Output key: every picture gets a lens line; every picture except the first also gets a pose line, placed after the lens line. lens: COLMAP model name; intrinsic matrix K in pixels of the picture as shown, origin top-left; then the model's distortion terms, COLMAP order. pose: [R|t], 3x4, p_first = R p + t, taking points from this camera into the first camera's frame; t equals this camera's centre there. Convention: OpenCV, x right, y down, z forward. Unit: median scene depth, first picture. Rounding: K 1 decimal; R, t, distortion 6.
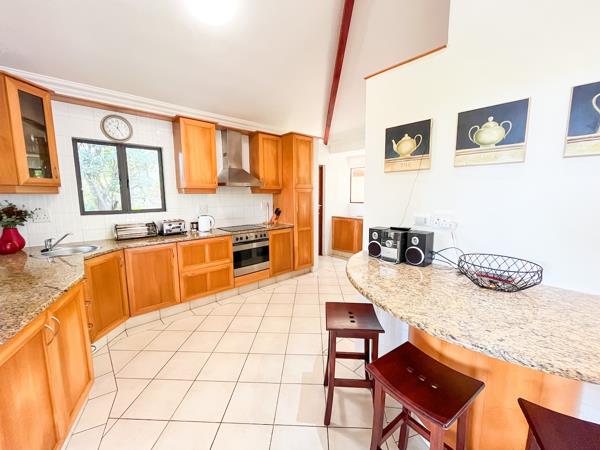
lens RADIAL K [[241.4, 0, 300.0], [0, 241.4, 225.0], [0, 0, 1]] dist [0.000078, 0.000343]
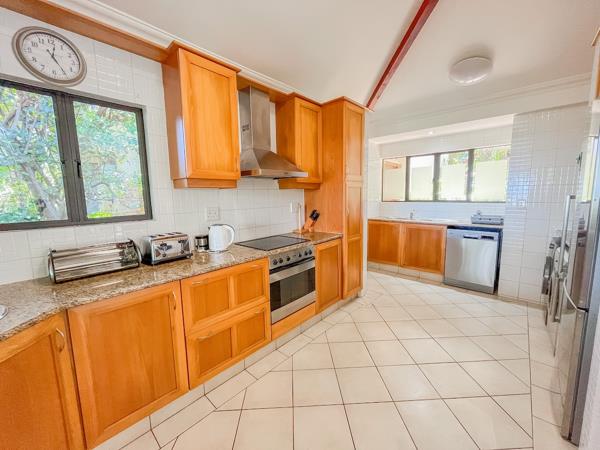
lens RADIAL K [[241.4, 0, 300.0], [0, 241.4, 225.0], [0, 0, 1]] dist [0.000078, 0.000343]
pose [[0.995946, -0.022005, 0.087216, -0.251361], [0.022131, 0.999755, -0.000481, -0.034525], [-0.087184, 0.002409, 0.996189, 0.387595]]
